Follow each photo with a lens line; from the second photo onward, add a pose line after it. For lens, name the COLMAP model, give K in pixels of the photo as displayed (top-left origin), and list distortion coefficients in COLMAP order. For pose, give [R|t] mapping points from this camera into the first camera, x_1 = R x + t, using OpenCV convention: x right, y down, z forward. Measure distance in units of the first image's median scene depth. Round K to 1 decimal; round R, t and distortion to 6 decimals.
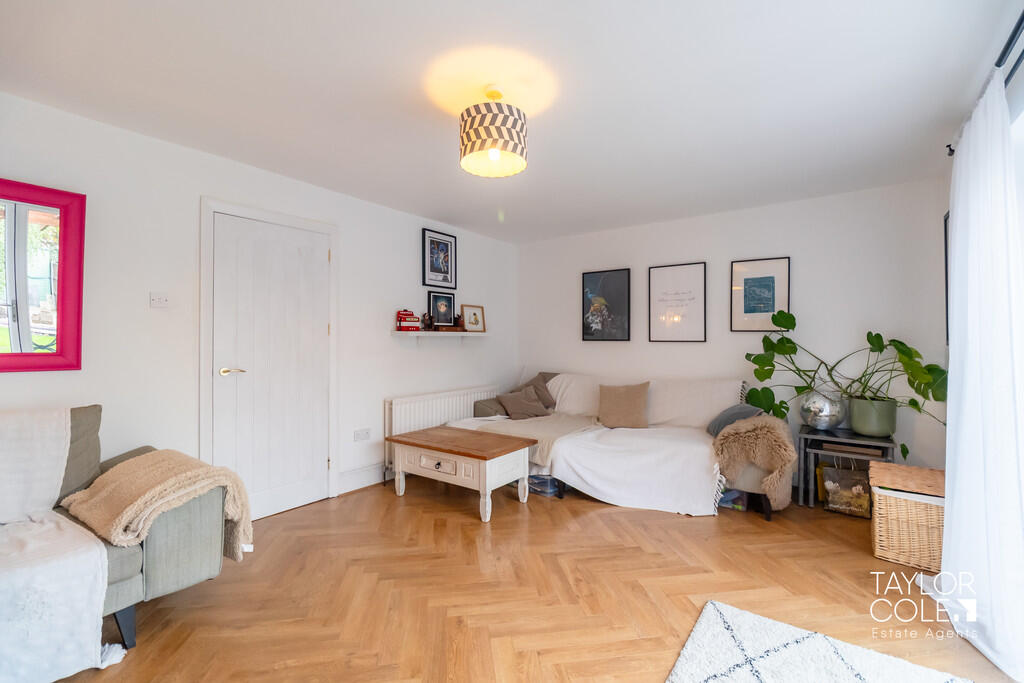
lens RADIAL K [[449.0, 0, 522.0], [0, 449.0, 339.2], [0, 0, 1]] dist [-0.001378, -0.000300]
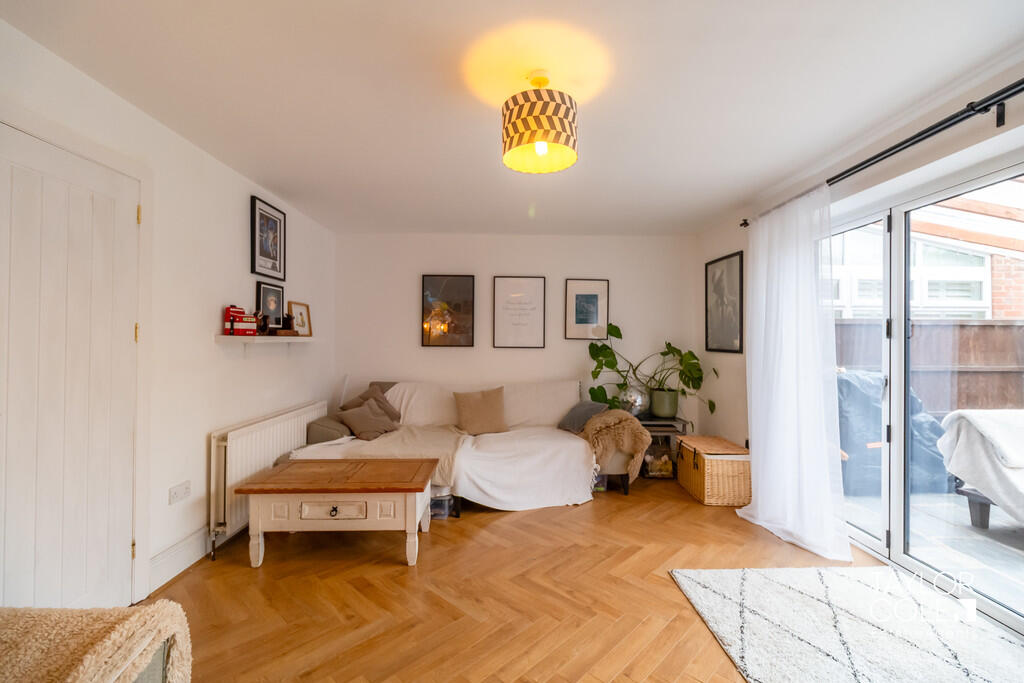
lens RADIAL K [[442.9, 0, 520.7], [0, 442.9, 338.0], [0, 0, 1]] dist [-0.001753, -0.000220]
pose [[0.795299, 0.008774, 0.606154, -0.356841], [-0.006594, 0.999961, -0.005824, -0.013960], [-0.606181, 0.000635, 0.795326, 0.179206]]
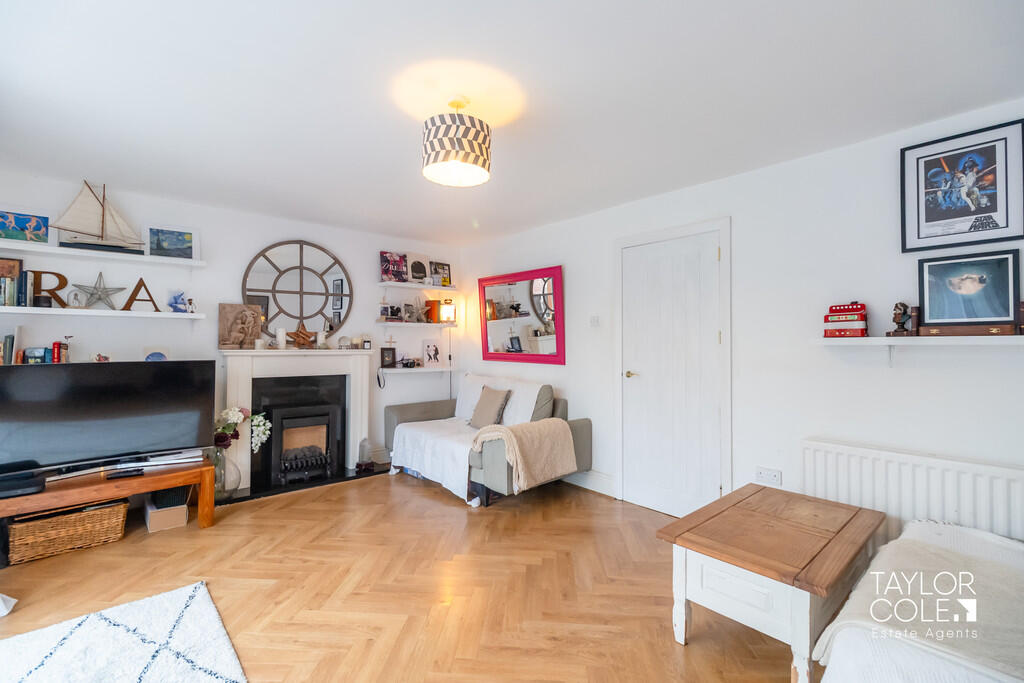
lens RADIAL K [[457.9, 0, 512.0], [0, 457.9, 341.5], [0, 0, 1]] dist [-0.002498, -0.000629]
pose [[-0.235409, -0.005835, -0.971879, 0.501592], [-0.002707, 0.999982, -0.005348, -0.008322], [0.971893, 0.001371, -0.235420, 0.769916]]
